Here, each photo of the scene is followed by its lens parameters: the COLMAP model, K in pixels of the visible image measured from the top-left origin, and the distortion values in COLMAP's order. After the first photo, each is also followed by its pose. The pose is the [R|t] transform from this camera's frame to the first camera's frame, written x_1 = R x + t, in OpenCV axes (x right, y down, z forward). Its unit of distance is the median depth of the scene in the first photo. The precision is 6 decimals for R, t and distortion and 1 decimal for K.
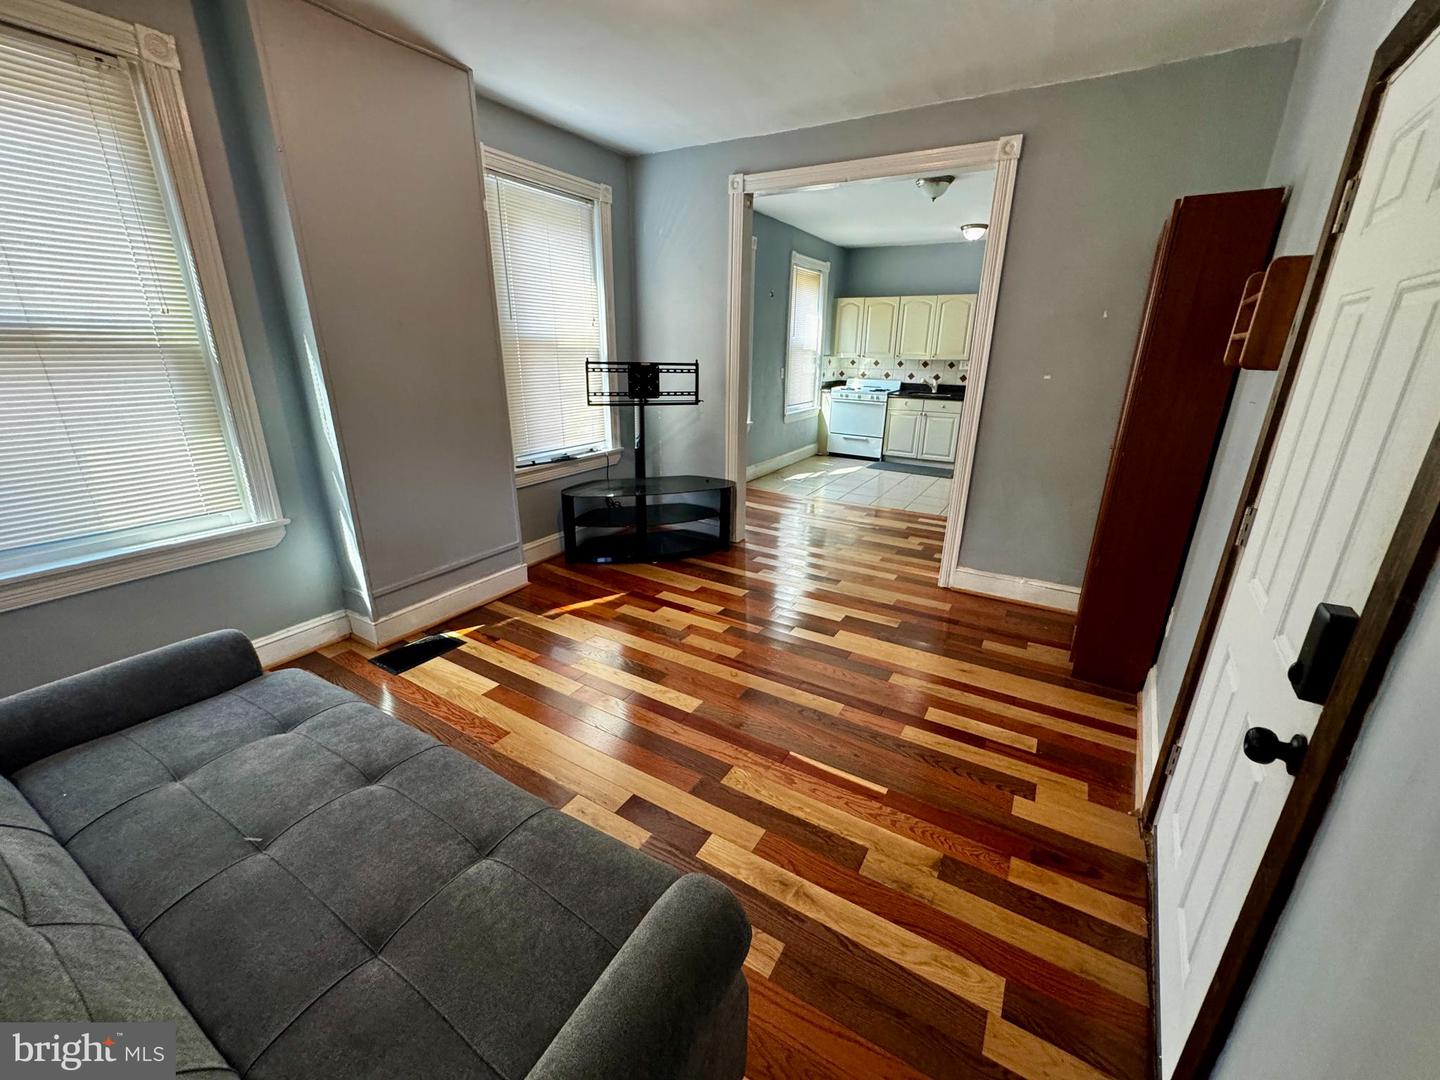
lens RADIAL K [[578.6, 0, 722.4], [0, 578.6, 537.0], [0, 0, 1]] dist [-0.000423, -0.000105]
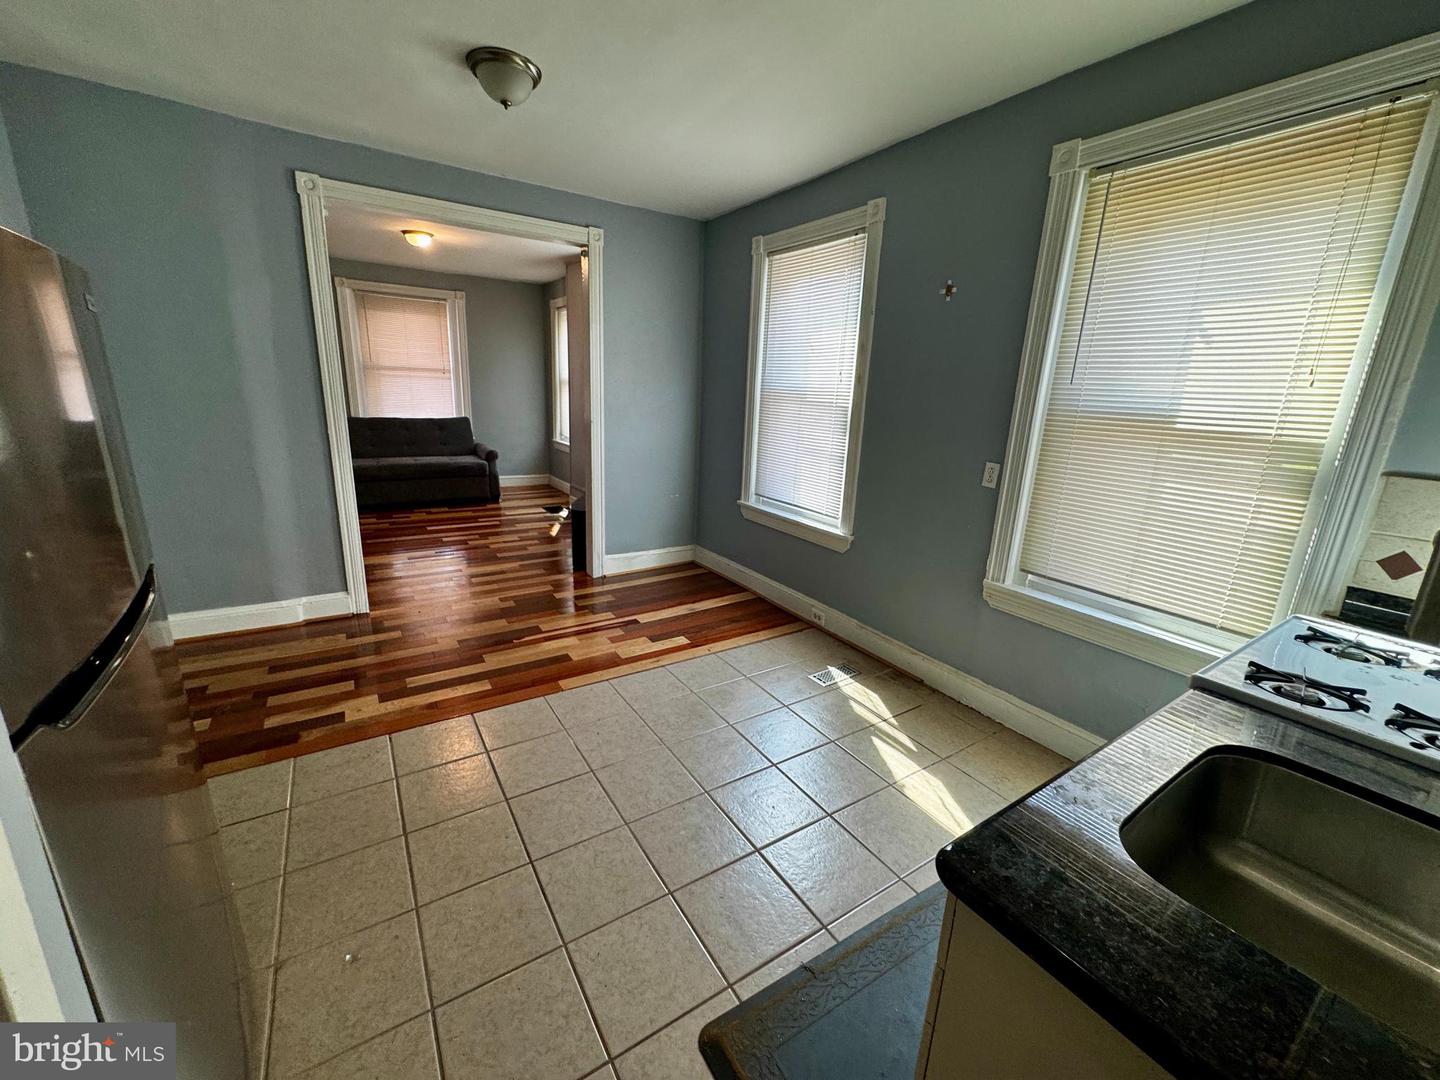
lens RADIAL K [[580.0, 0, 720.0], [0, 580.0, 540.0], [0, 0, 1]] dist [-0.000804, -0.000022]
pose [[-0.443446, 0.196923, -0.874401, 0.499070], [-0.330598, 0.870843, 0.363782, -0.305050], [0.833103, 0.450393, -0.321070, 0.922404]]
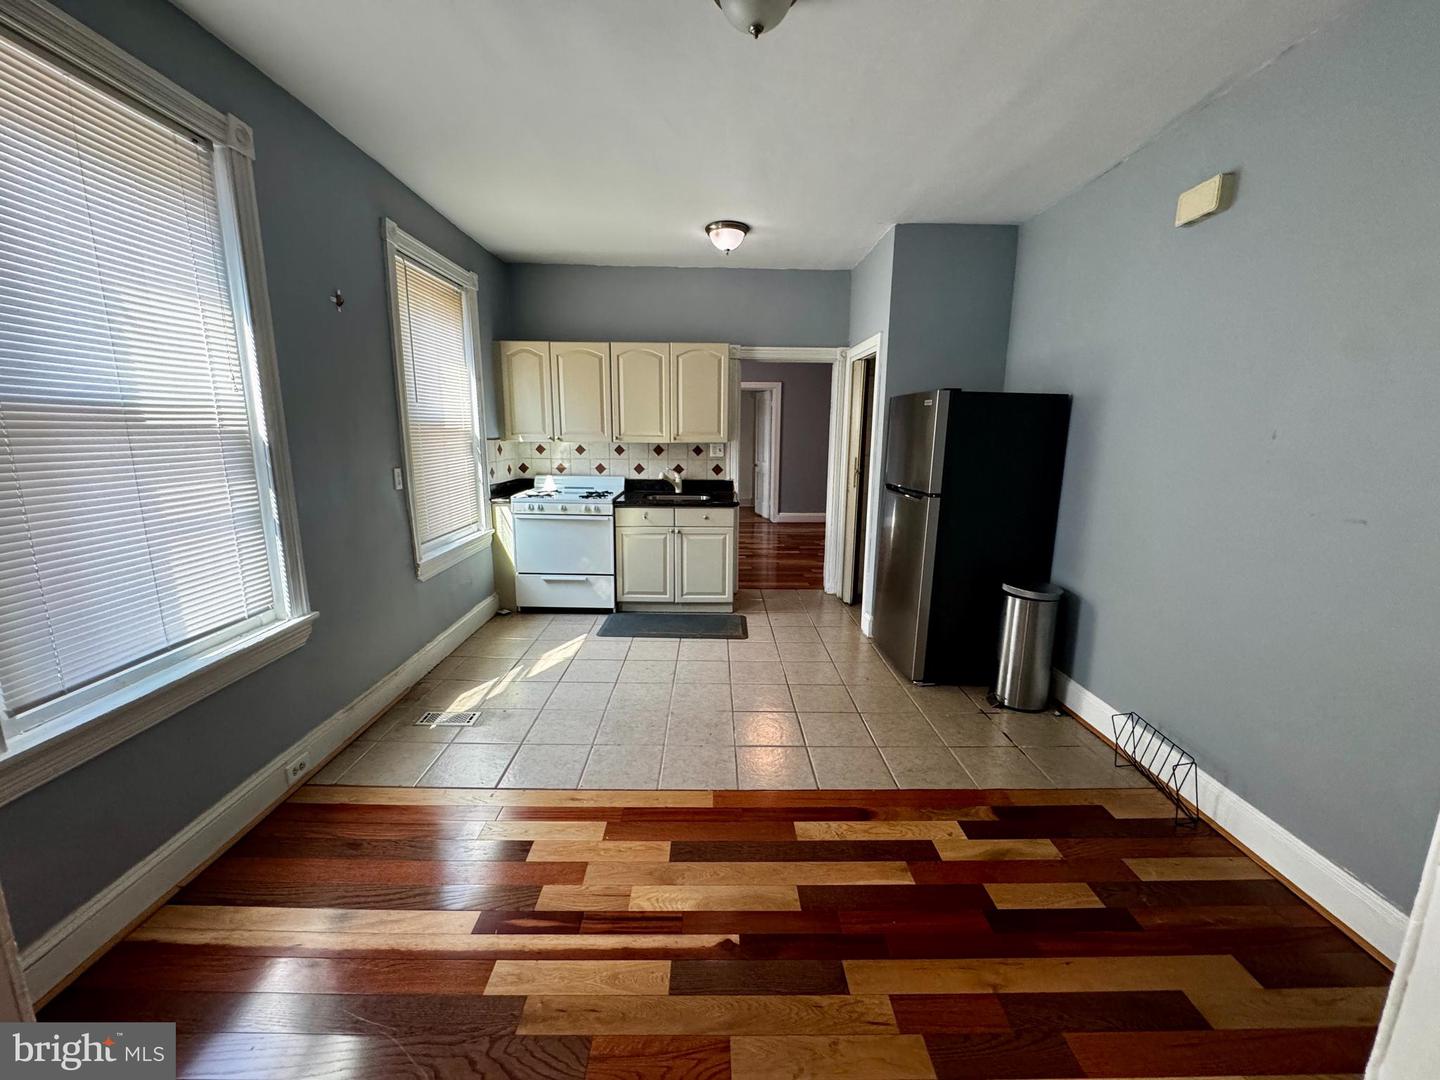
lens RADIAL K [[578.6, 0, 722.4], [0, 578.6, 537.0], [0, 0, 1]] dist [-0.000423, -0.000105]
pose [[0.849684, -0.104100, 0.516914, 0.074902], [0.167464, 0.982840, -0.077340, -0.149823], [-0.499992, 0.152279, 0.852537, 0.456295]]
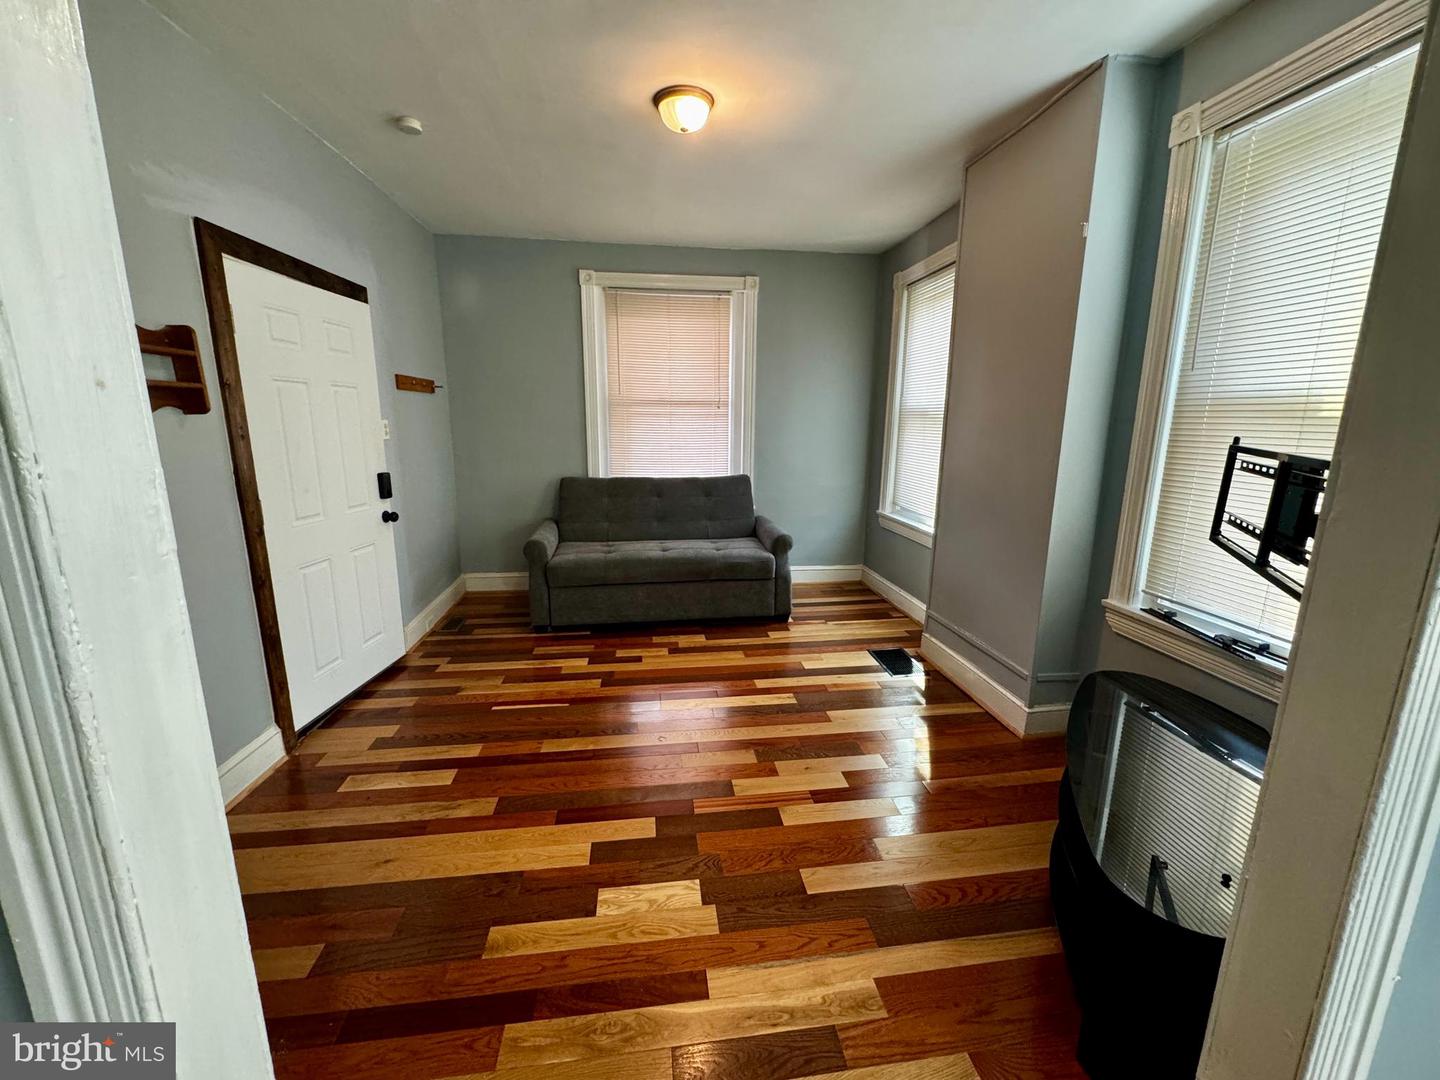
lens RADIAL K [[572.8, 0, 720.0], [0, 572.8, 540.0], [0, 0, 1]] dist [-0.000723, -0.000068]
pose [[-0.782188, 0.109729, -0.613303, 0.181117], [-0.213426, 0.877623, 0.429216, -0.177556], [0.585347, 0.466623, -0.663048, 0.562710]]
